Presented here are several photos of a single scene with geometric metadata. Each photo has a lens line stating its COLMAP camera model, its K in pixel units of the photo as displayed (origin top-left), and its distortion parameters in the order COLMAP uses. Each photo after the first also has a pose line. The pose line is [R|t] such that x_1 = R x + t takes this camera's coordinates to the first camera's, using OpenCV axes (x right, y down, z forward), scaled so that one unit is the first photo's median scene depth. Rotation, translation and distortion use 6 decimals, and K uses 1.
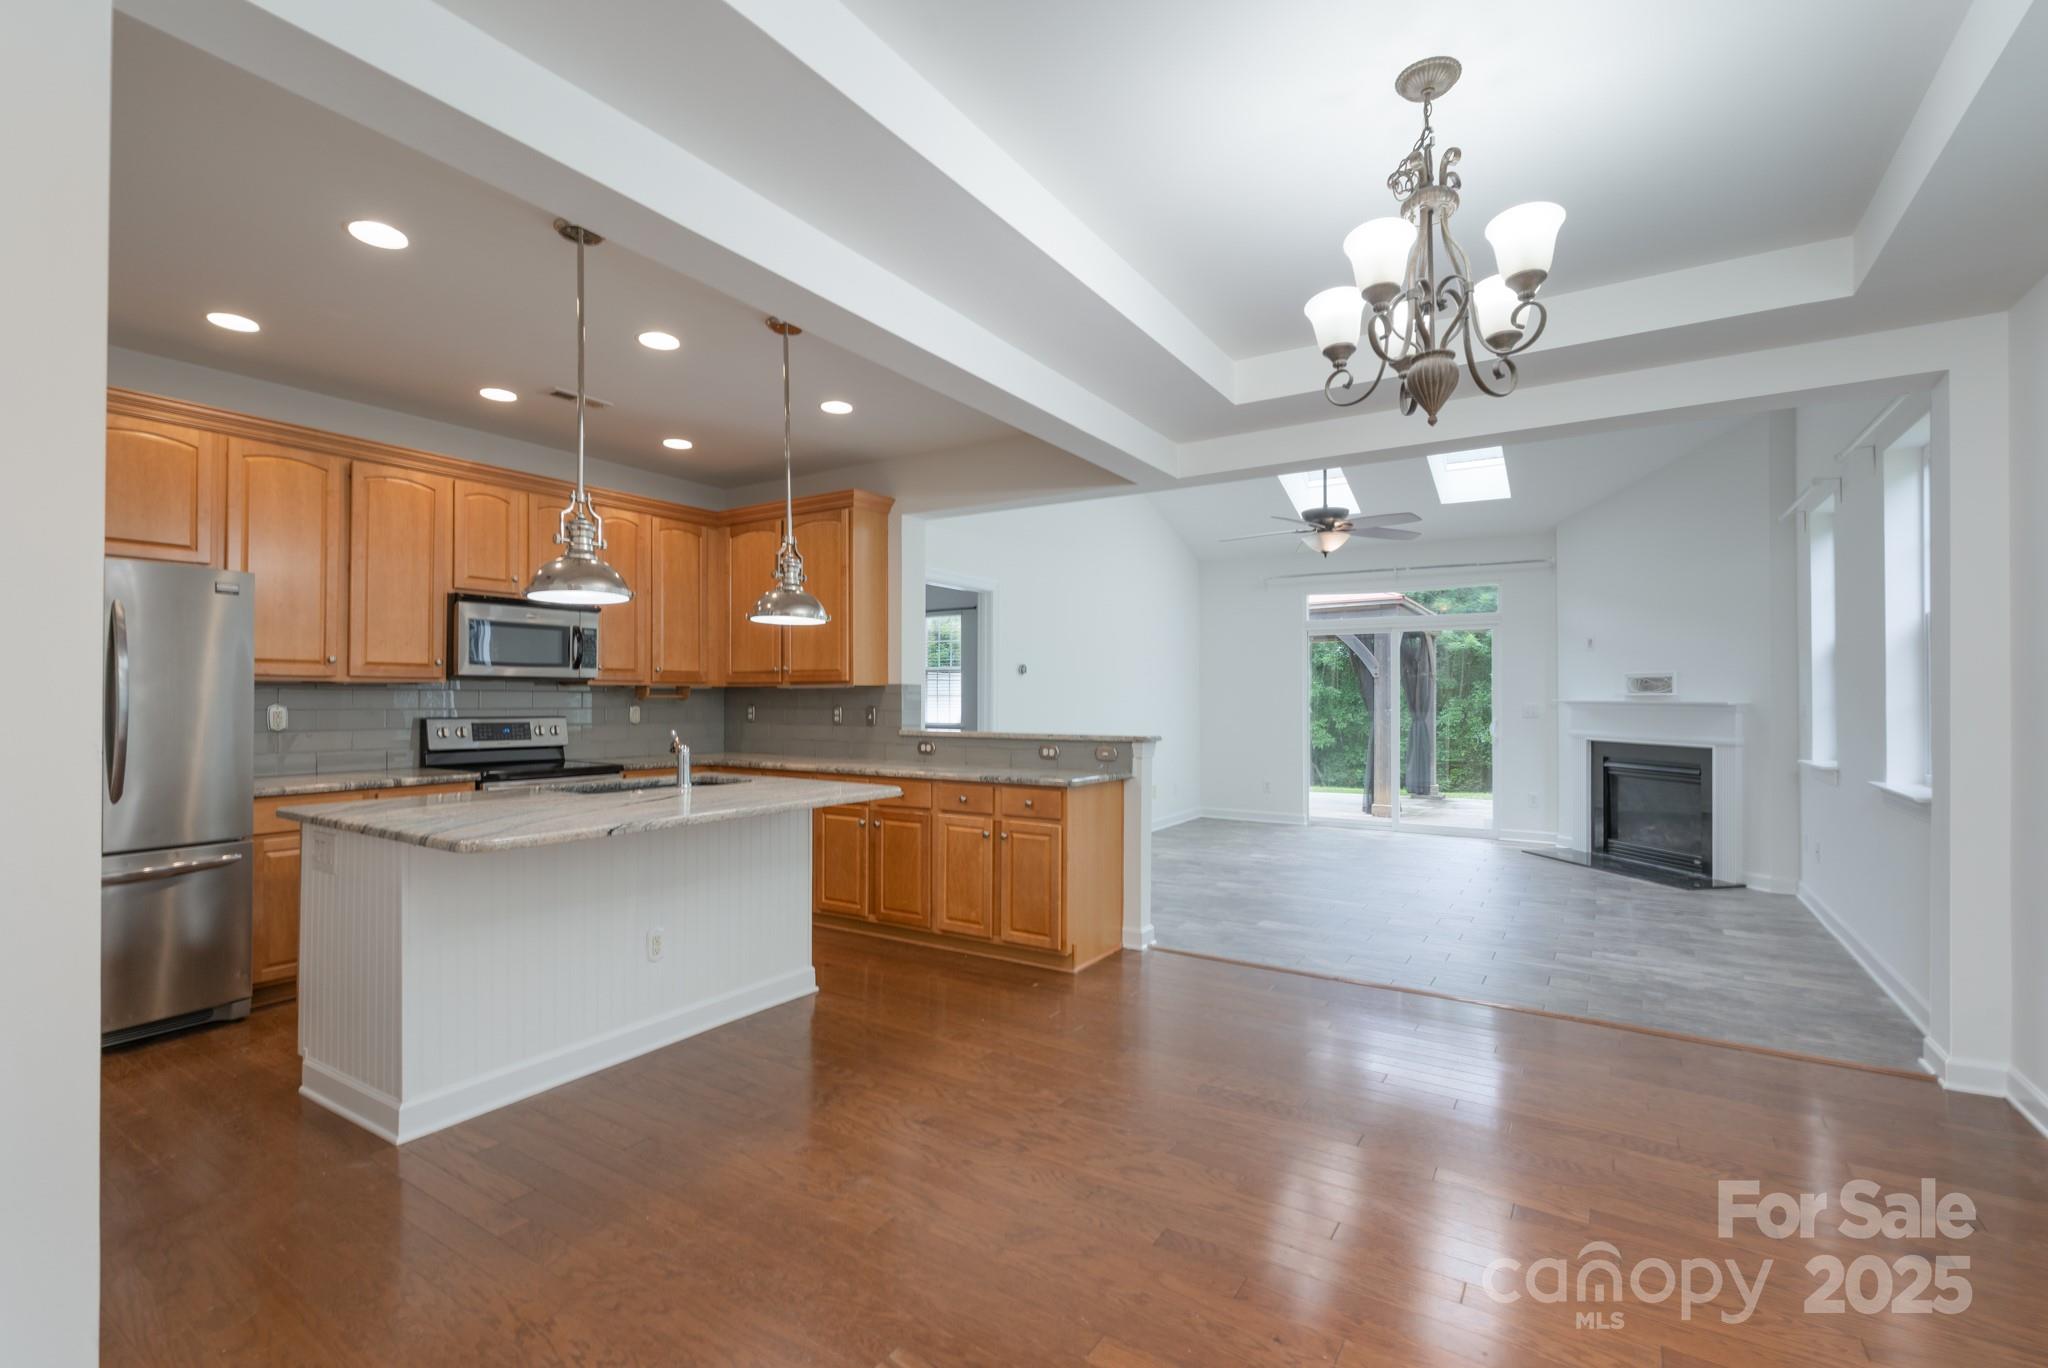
lens RADIAL K [[916.8, 0, 1018.4], [0, 916.8, 685.4], [0, 0, 1]] dist [-0.005012, 0.000651]
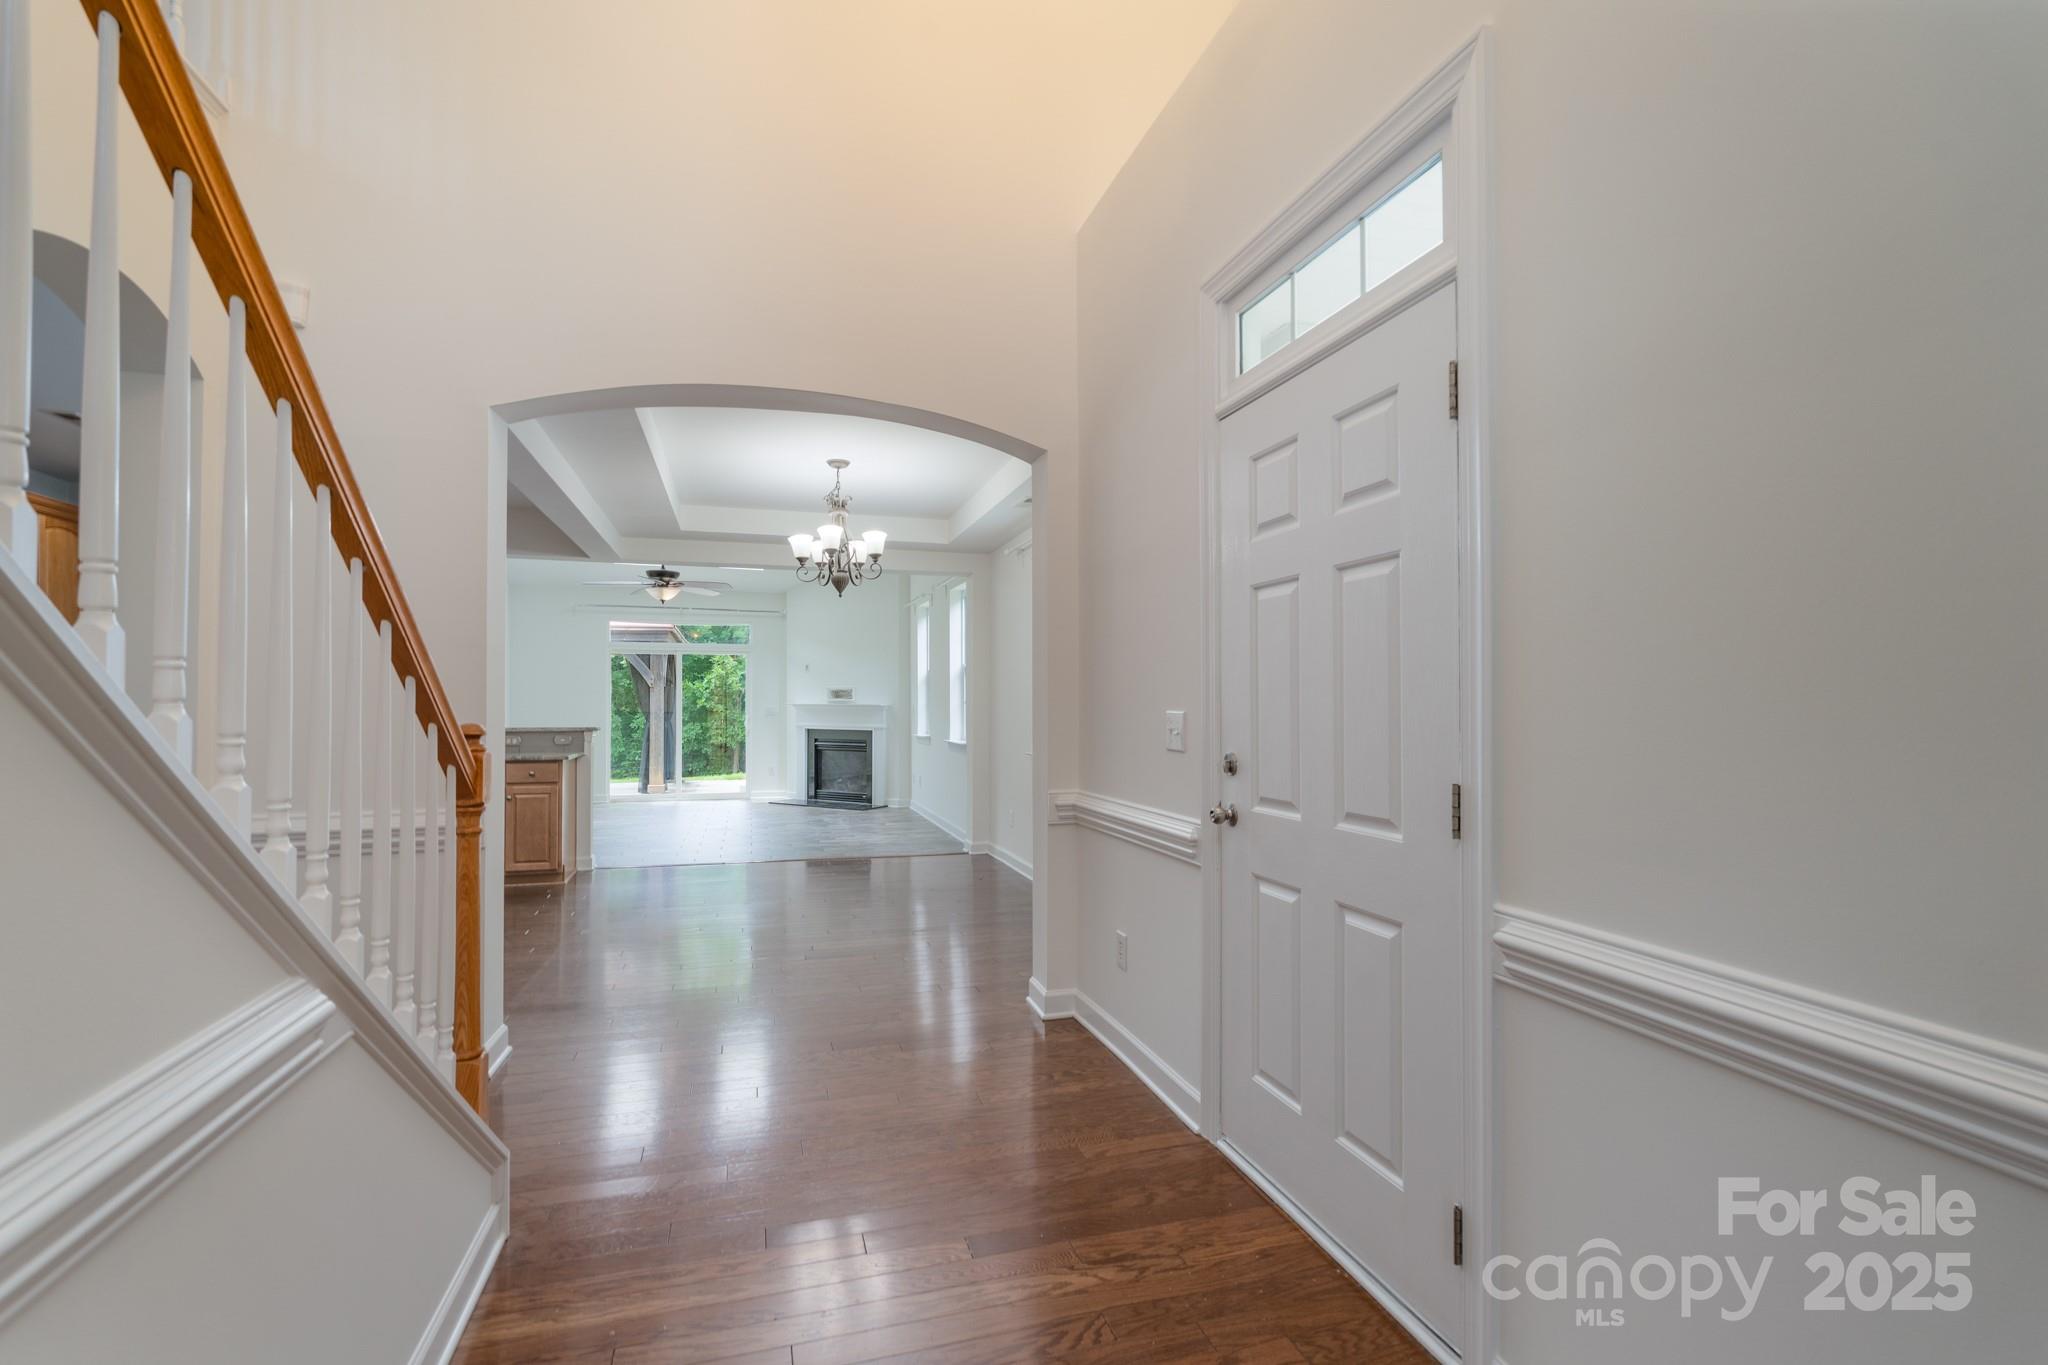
lens RADIAL K [[916.8, 0, 1008.0], [0, 916.8, 687.3], [0, 0, 1]] dist [-0.005012, 0.000651]
pose [[0.661675, 0.010339, 0.749720, -0.504479], [-0.005301, 0.999944, -0.009111, 0.000624], [-0.749772, 0.002054, 0.661693, -0.466352]]
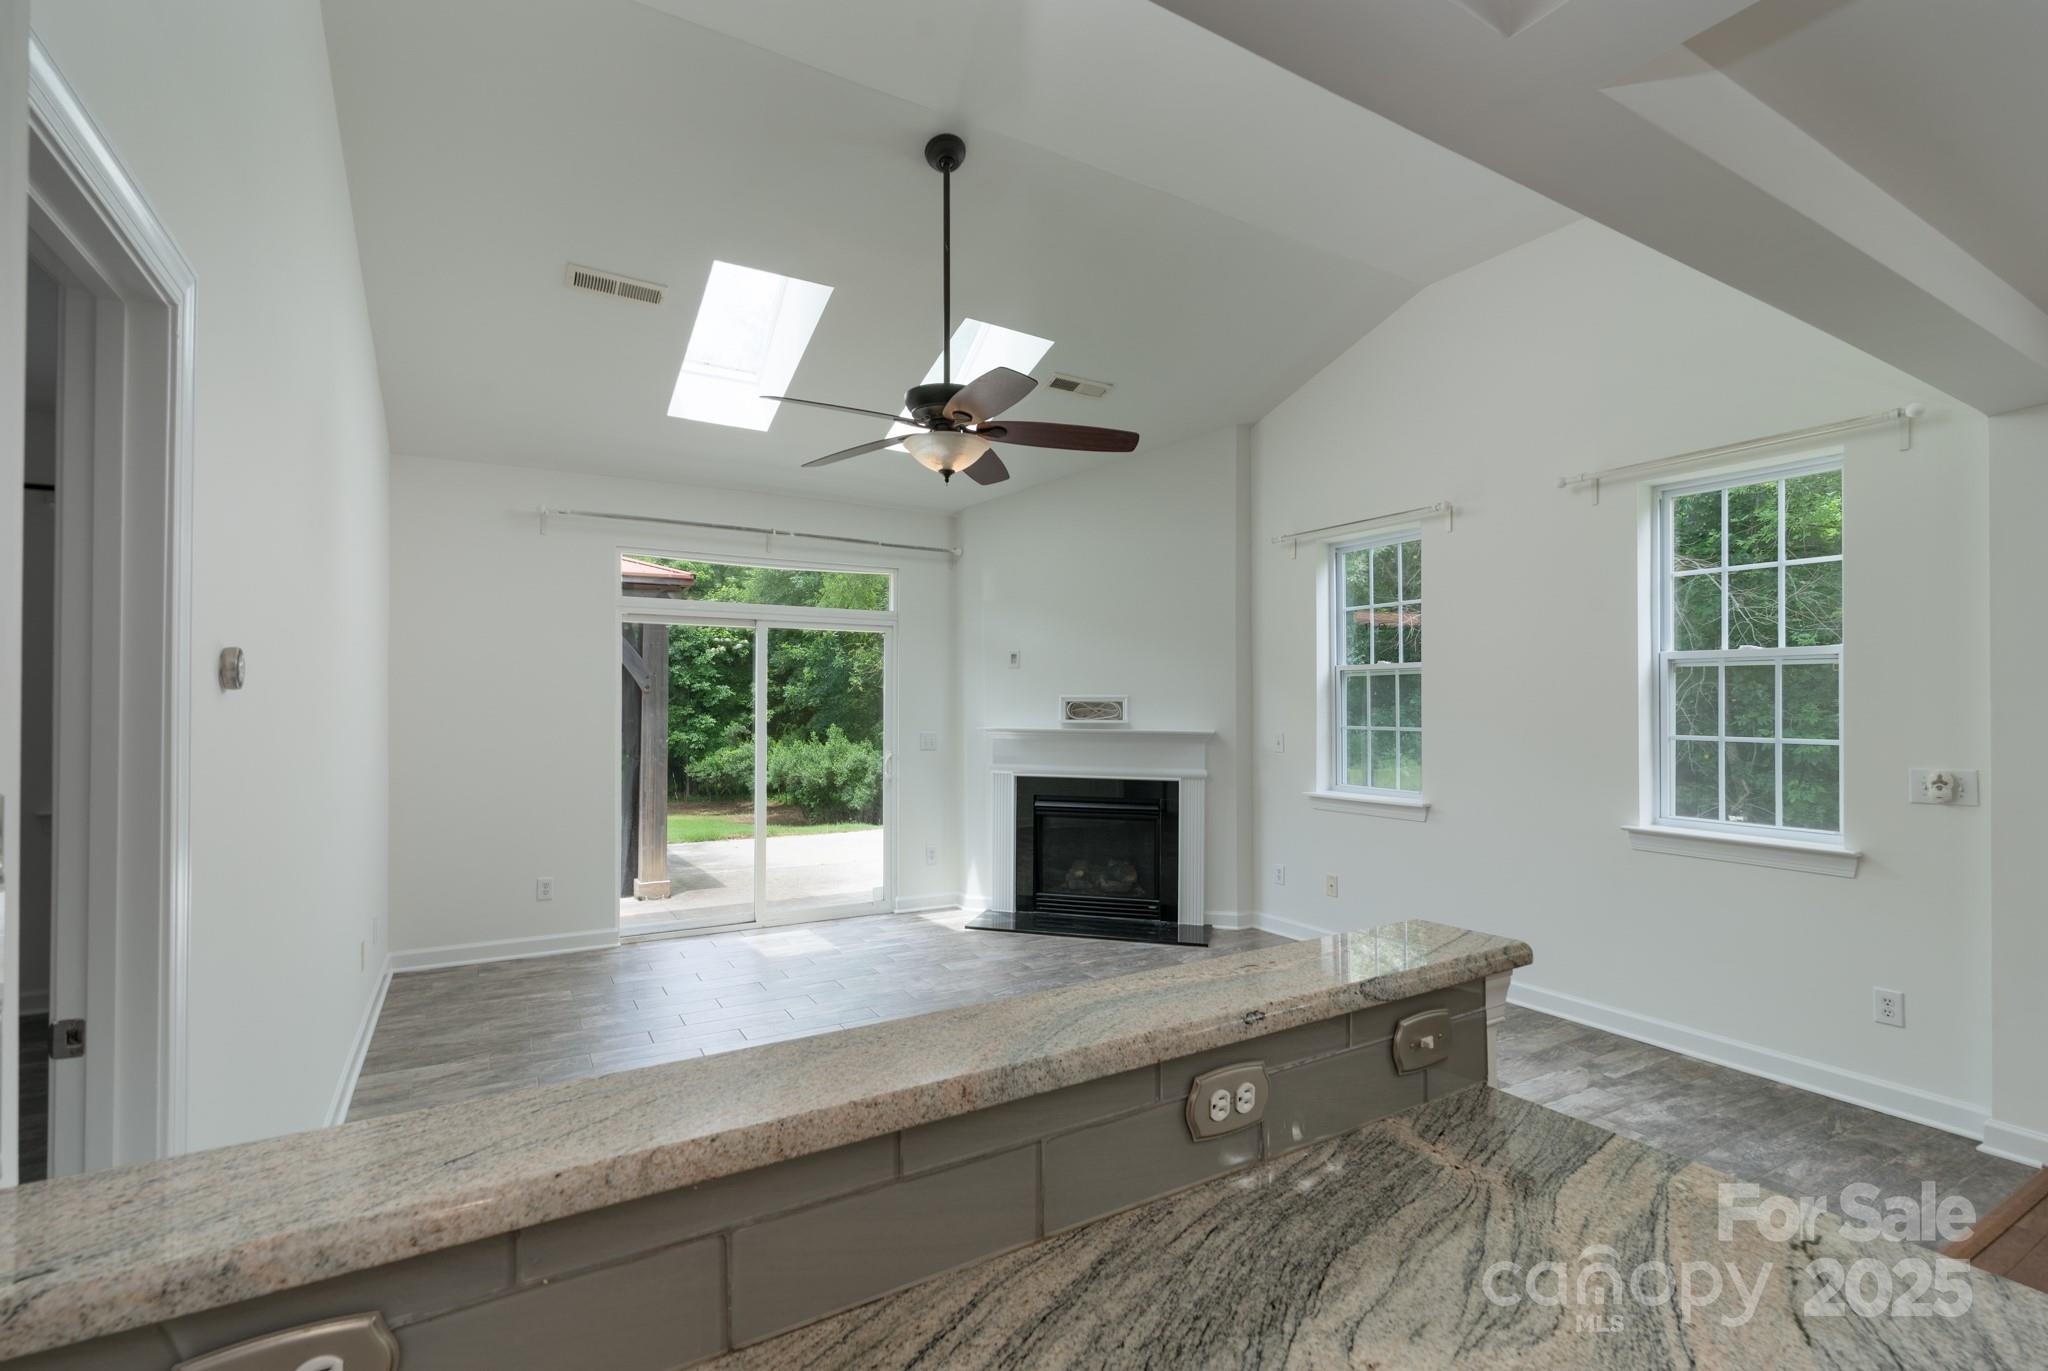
lens RADIAL K [[916.8, 0, 1015.4], [0, 916.8, 689.2], [0, 0, 1]] dist [-0.005012, 0.000651]
pose [[0.450933, 0.013244, 0.892460, -0.176780], [-0.015049, 0.999861, -0.007234, -0.018757], [-0.892431, -0.010169, 0.451069, 0.952780]]
